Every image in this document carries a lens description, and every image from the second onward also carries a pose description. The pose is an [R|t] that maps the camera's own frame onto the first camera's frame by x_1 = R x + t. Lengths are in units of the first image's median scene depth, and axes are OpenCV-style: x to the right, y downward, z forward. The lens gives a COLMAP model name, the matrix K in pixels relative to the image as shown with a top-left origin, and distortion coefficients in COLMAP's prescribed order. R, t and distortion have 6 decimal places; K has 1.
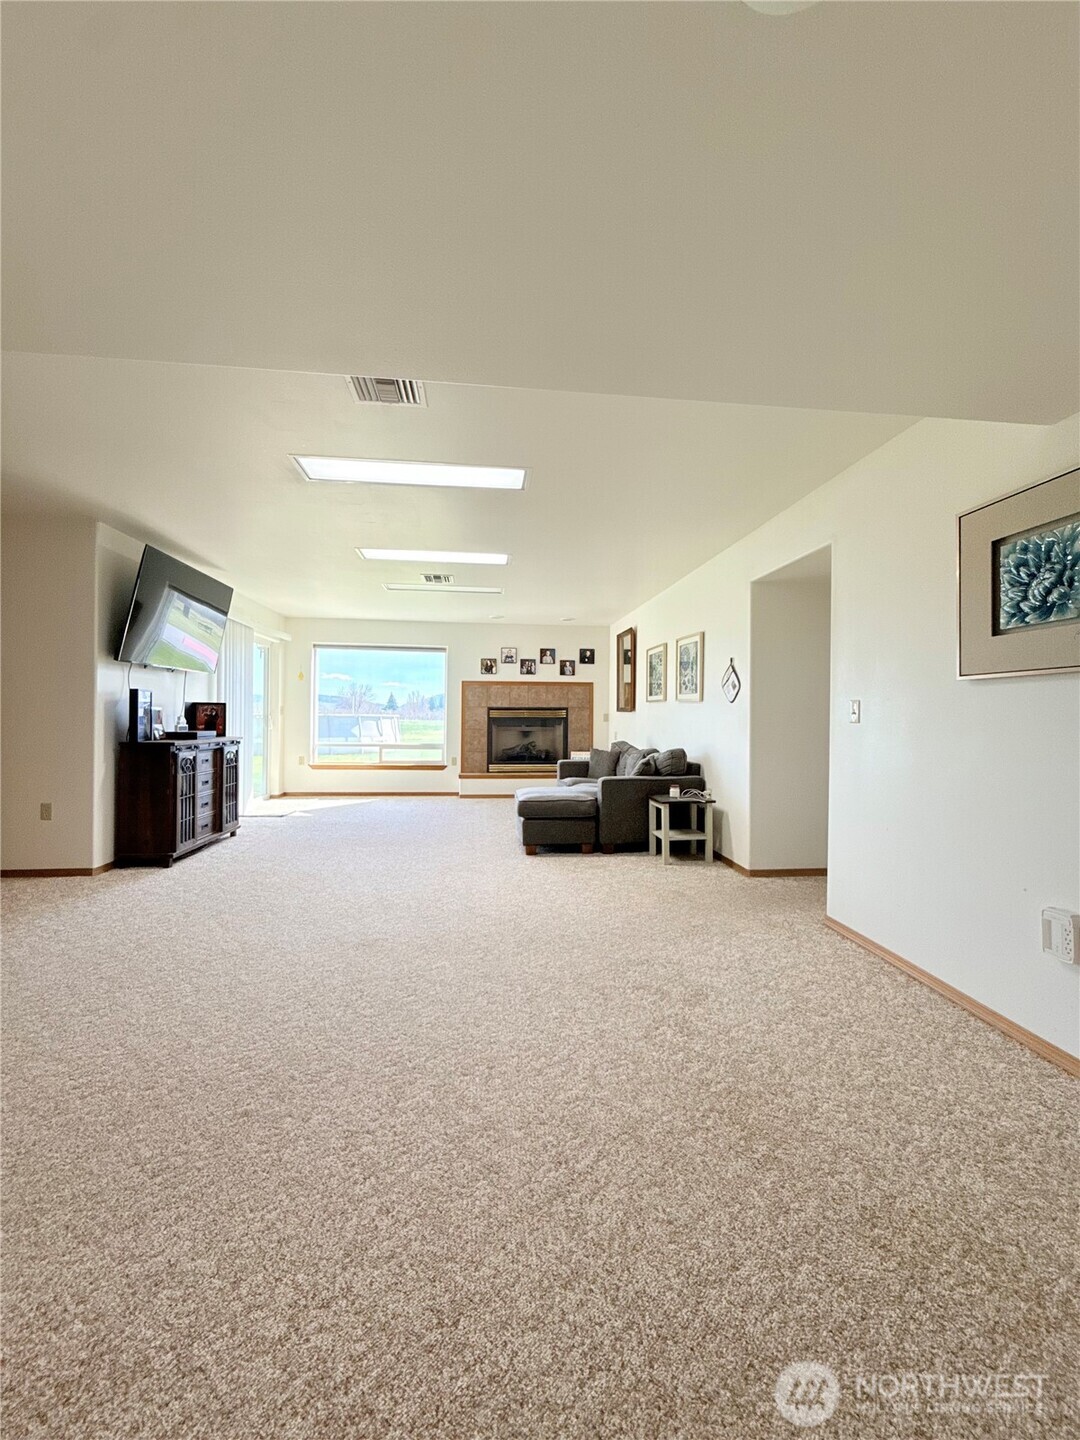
lens RADIAL K [[573.8, 0, 540.0], [0, 573.8, 720.0], [0, 0, 1]] dist [-0.002593, 0.000844]
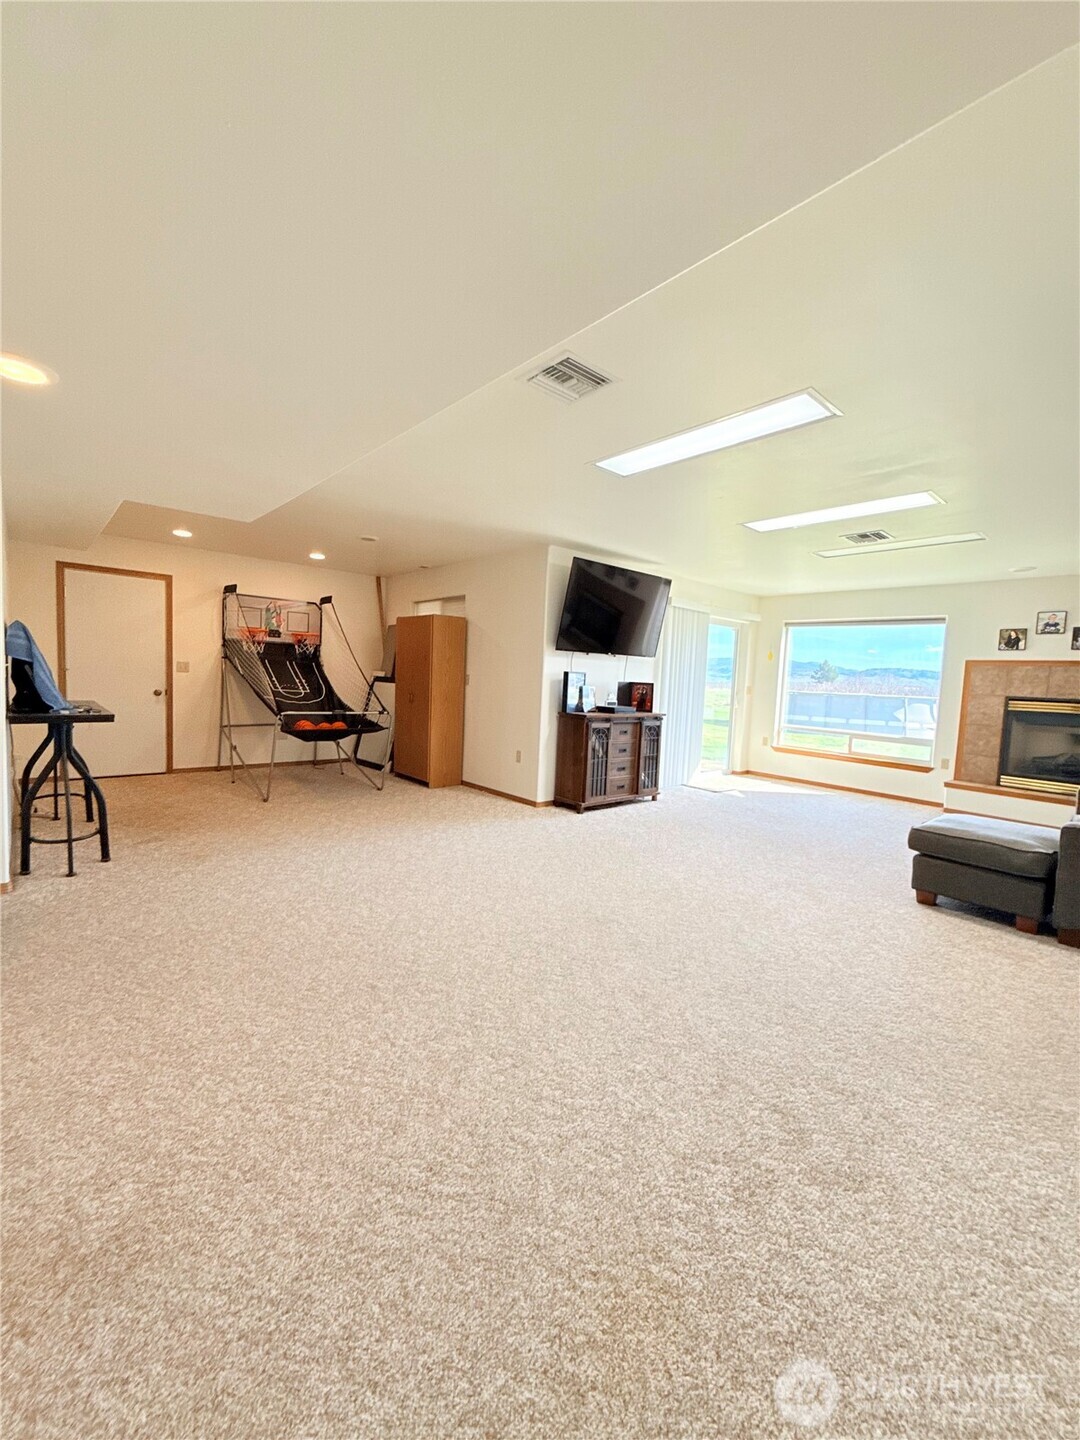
lens RADIAL K [[573.8, 0, 540.0], [0, 573.8, 720.0], [0, 0, 1]] dist [-0.002593, 0.000844]
pose [[0.578205, 0.081138, -0.811847, 0.297809], [-0.045346, 0.996701, 0.067317, -0.027607], [0.814631, -0.002109, 0.579976, 0.193207]]
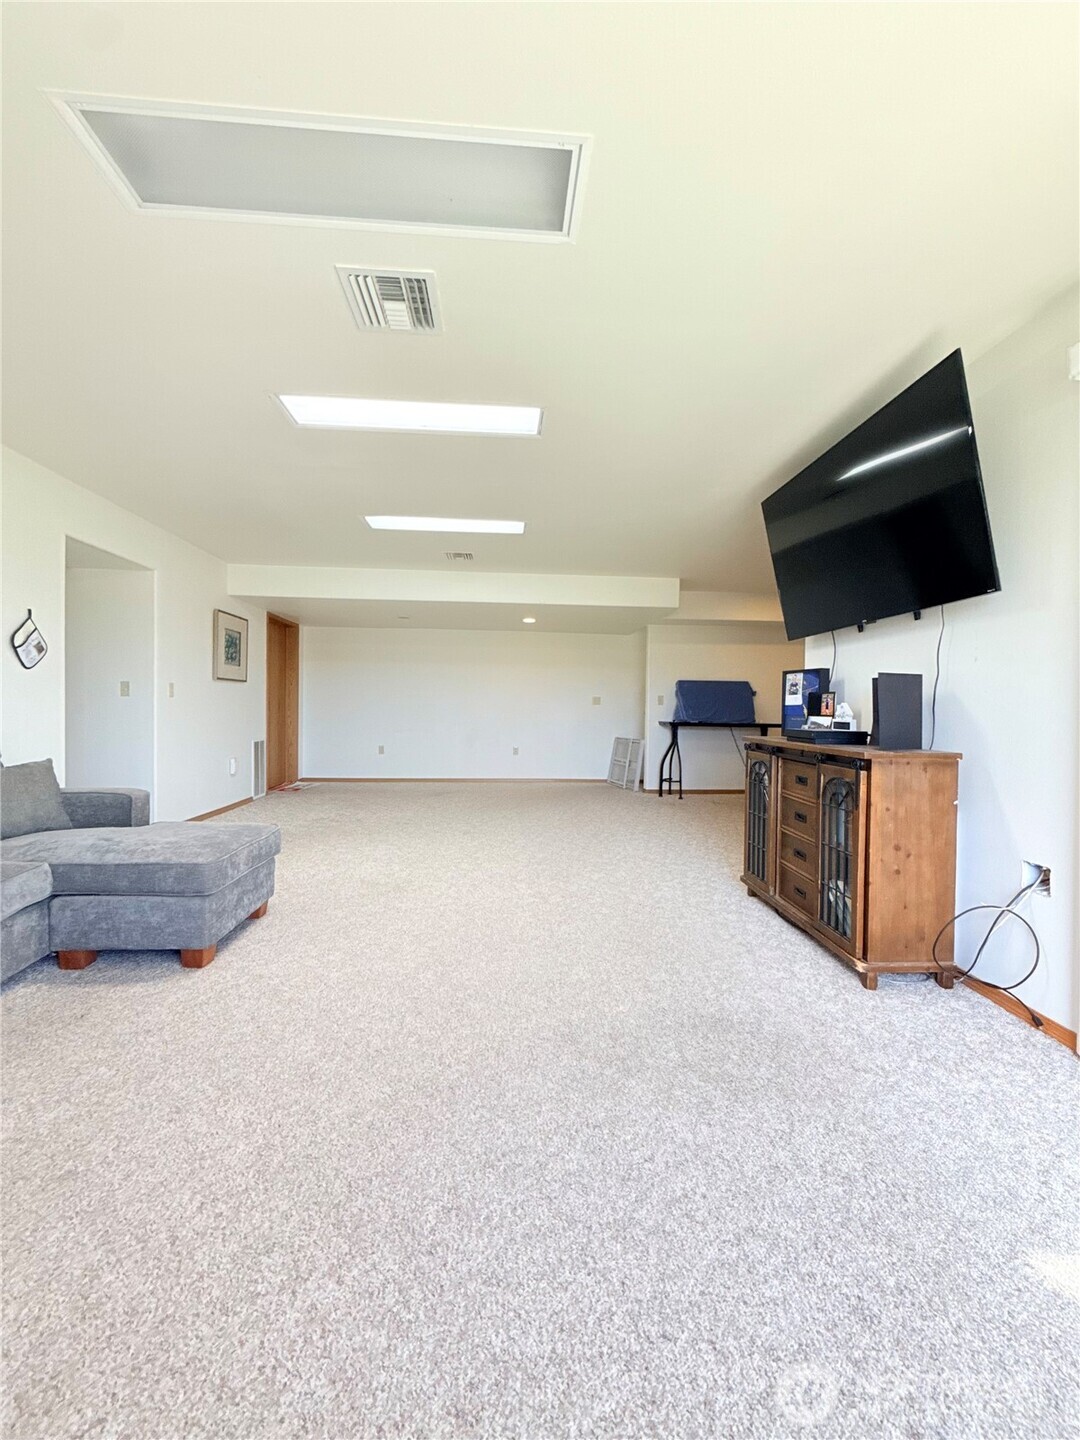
lens RADIAL K [[573.2, 0, 540.6], [0, 573.2, 715.3], [0, 0, 1]] dist [-0.001678, -0.000092]
pose [[-0.998972, -0.019294, 0.041016, -0.397437], [-0.018478, 0.999626, 0.020176, 0.001719], [-0.041390, 0.019398, -0.998955, 1.797560]]
